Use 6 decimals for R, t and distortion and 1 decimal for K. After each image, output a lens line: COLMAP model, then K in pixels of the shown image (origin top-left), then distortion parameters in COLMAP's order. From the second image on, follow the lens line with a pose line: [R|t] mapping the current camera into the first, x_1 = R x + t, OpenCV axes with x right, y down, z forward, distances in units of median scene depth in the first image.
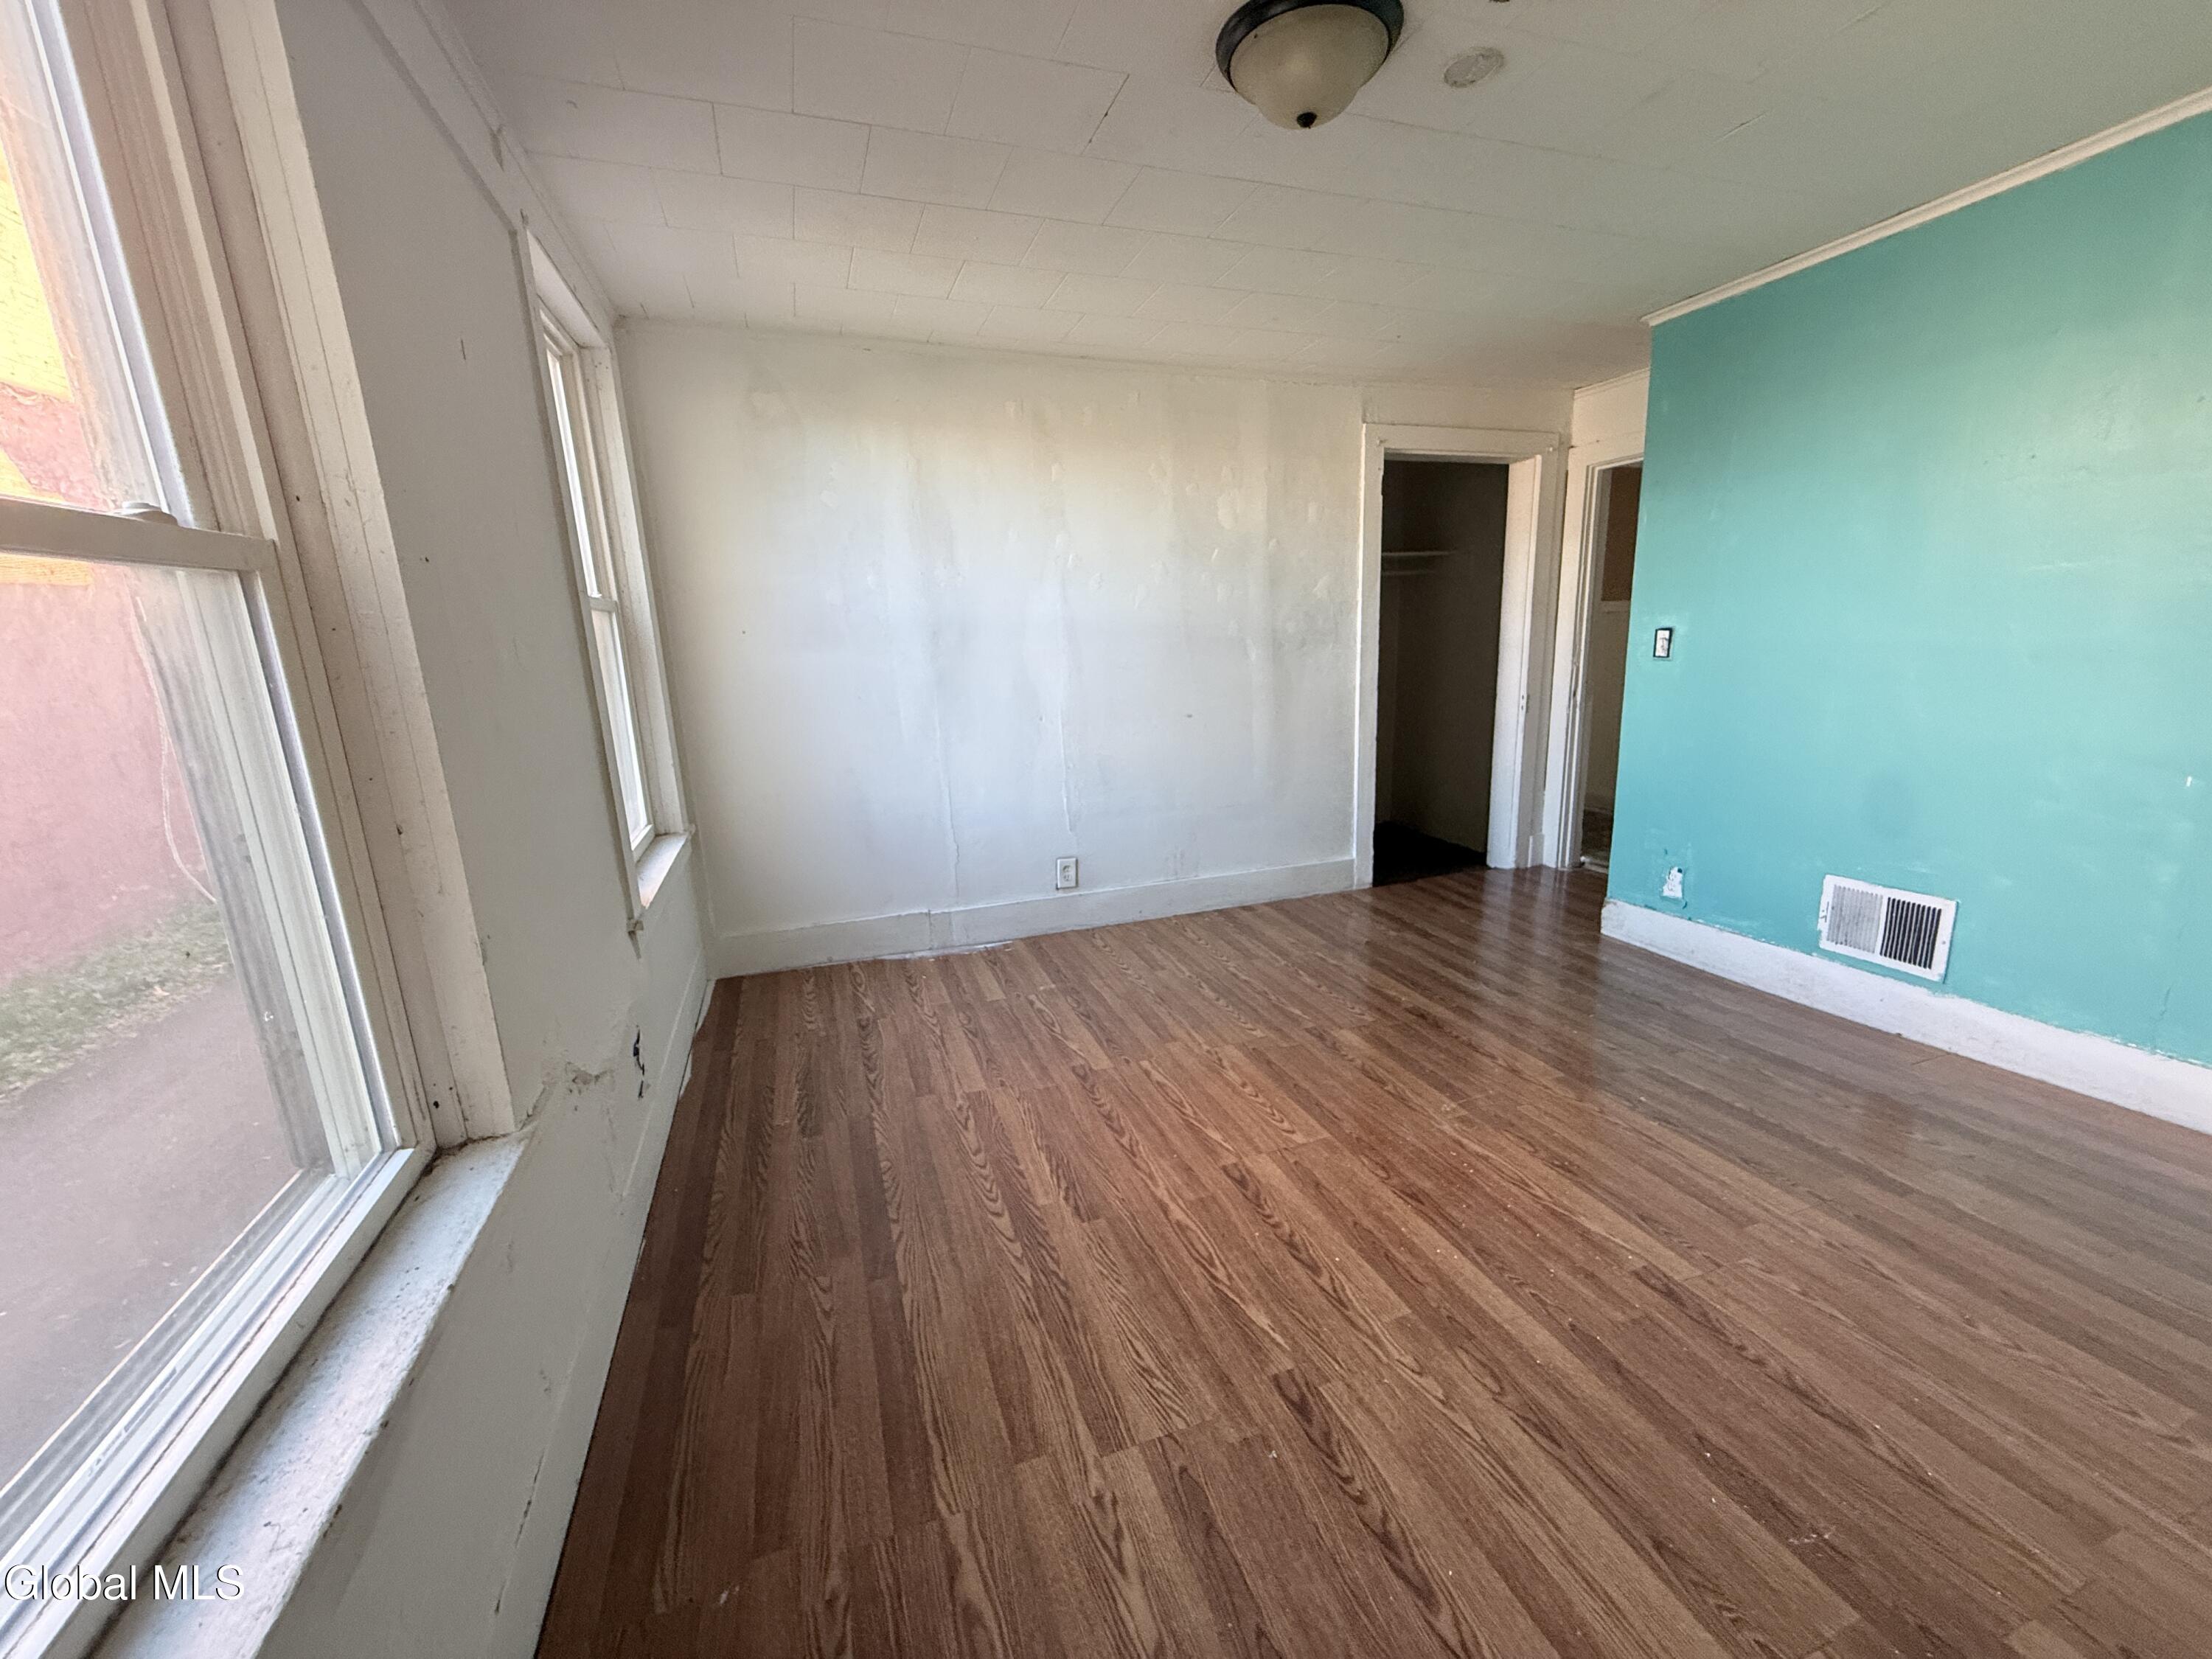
lens RADIAL K [[887.9, 0, 1106.0], [0, 887.9, 829.5], [0, 0, 1]] dist [0.000272, -0.000007]
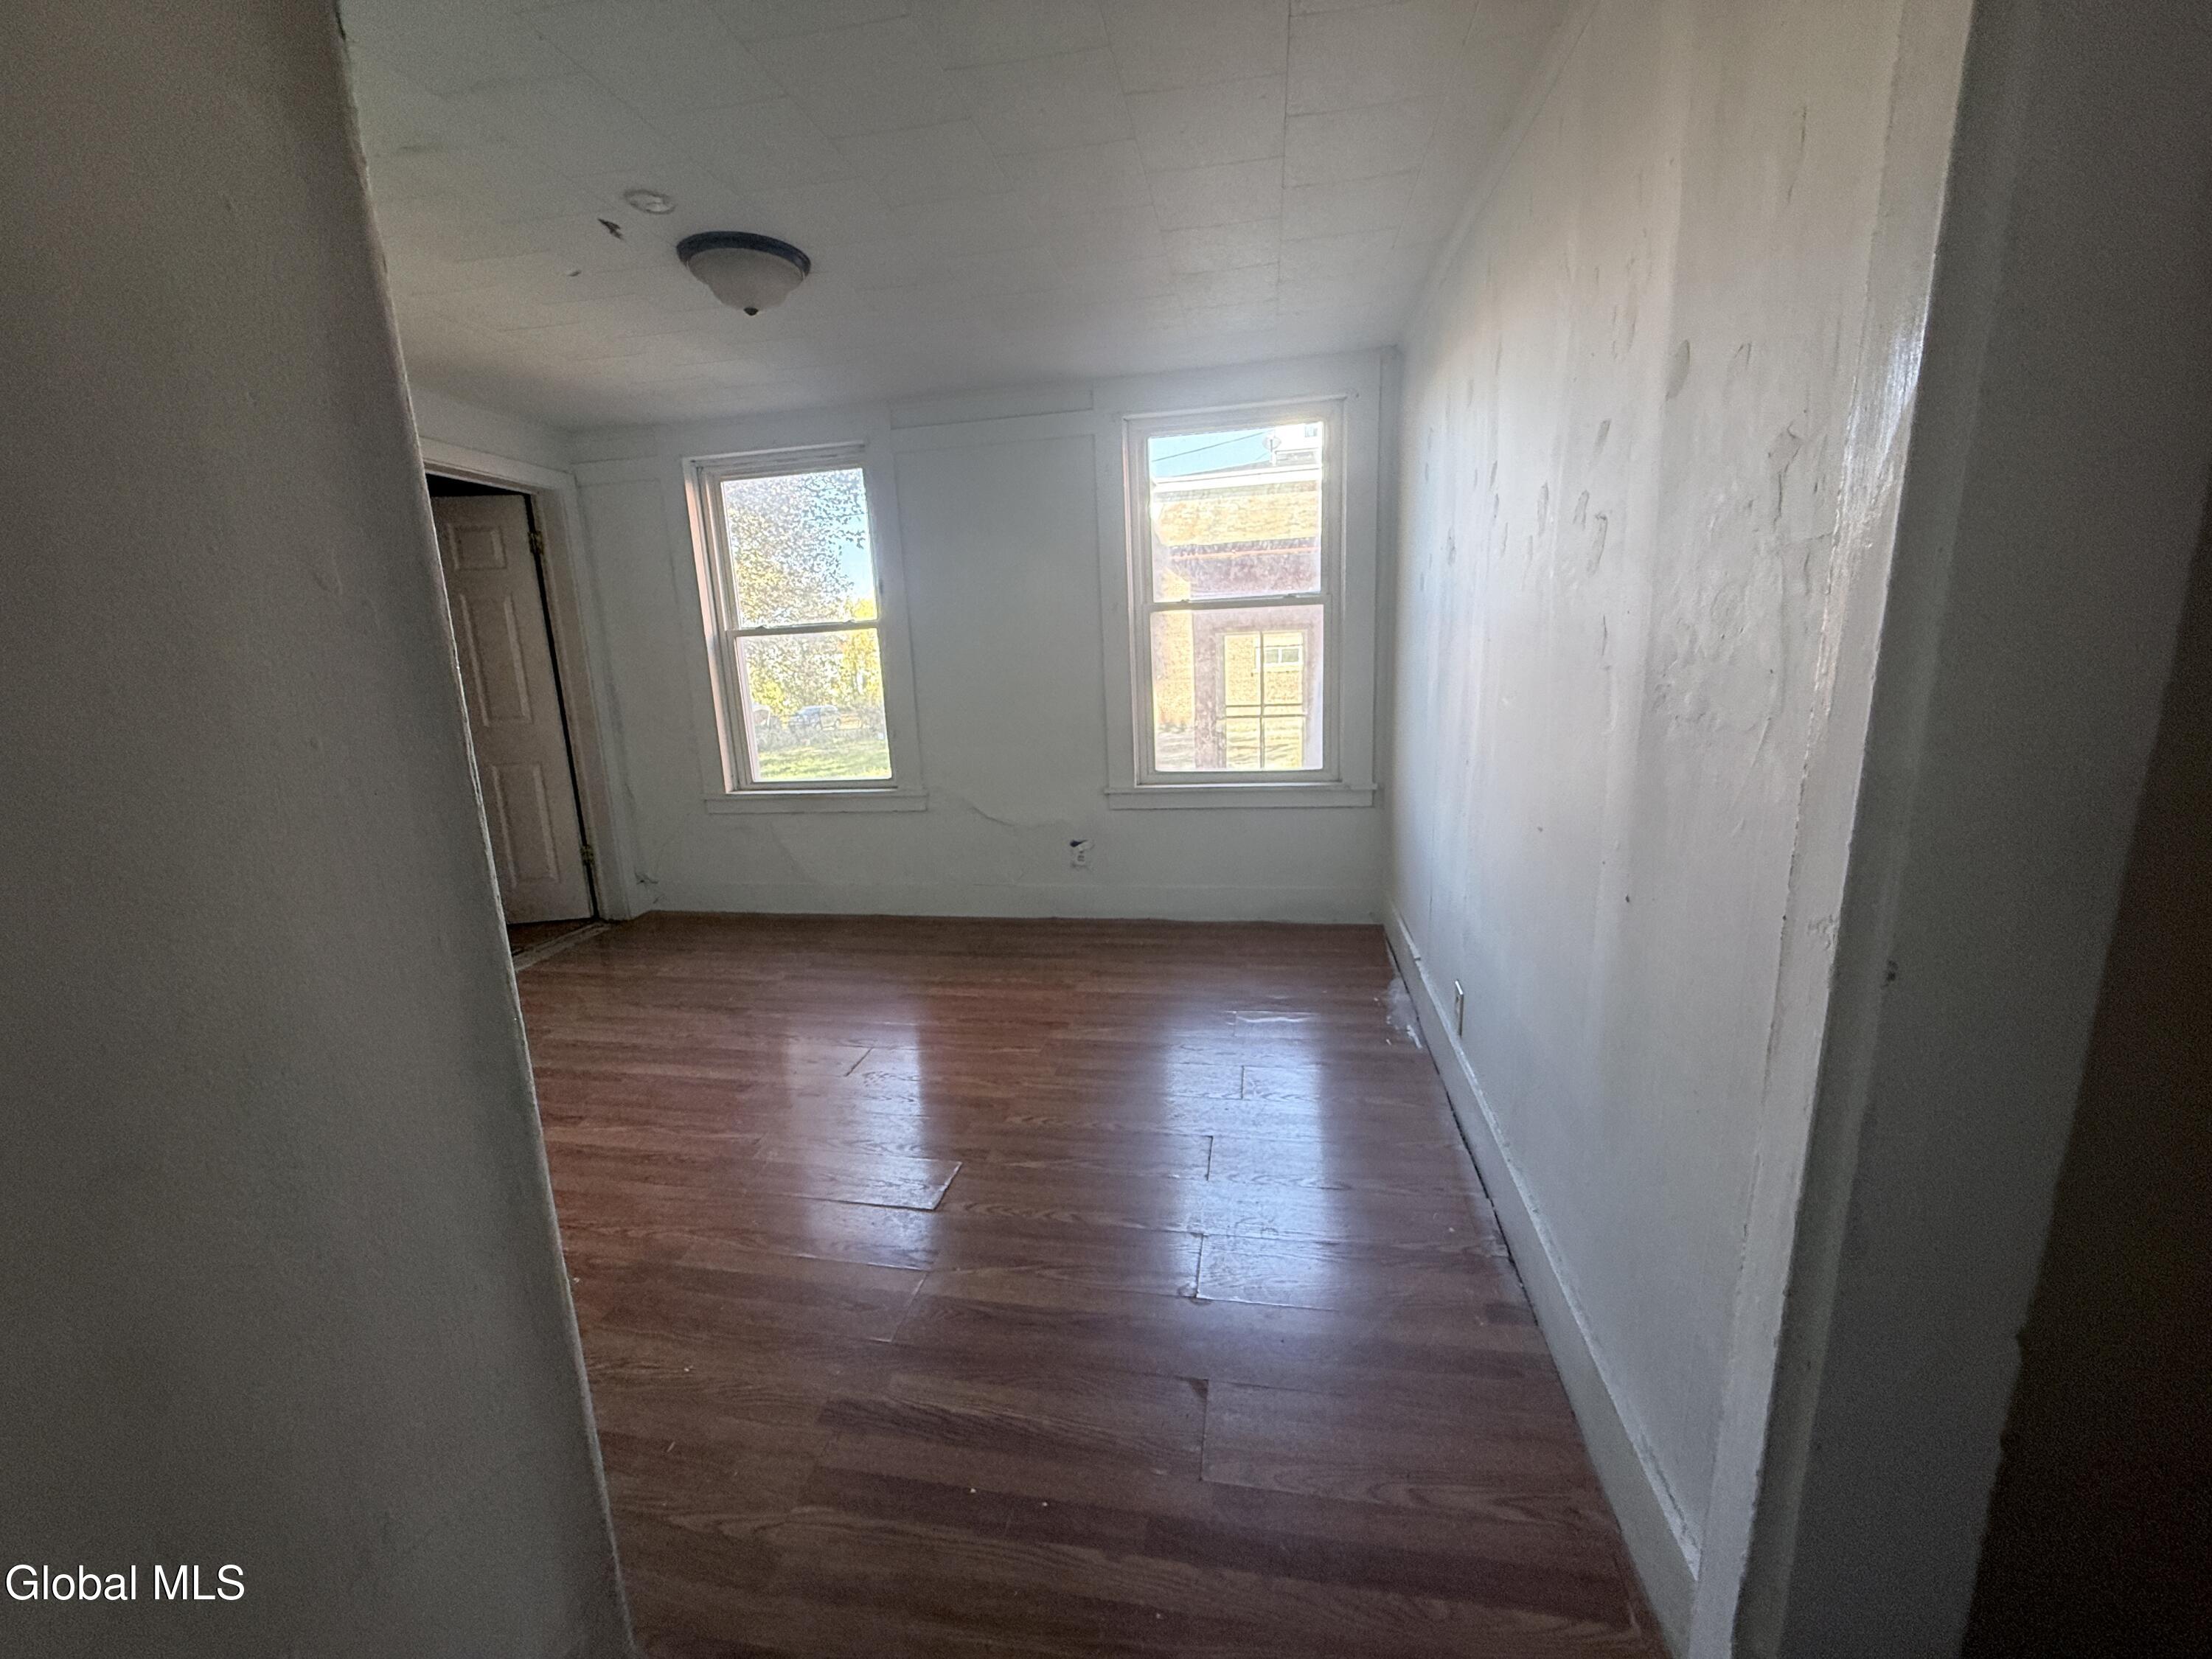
lens RADIAL K [[887.9, 0, 1106.0], [0, 887.9, 829.5], [0, 0, 1]] dist [0.000272, -0.000007]
pose [[-0.483259, 0.248016, -0.839612, 0.903684], [-0.136171, 0.926068, 0.351931, -0.404809], [0.864823, 0.284405, -0.413758, 1.544458]]
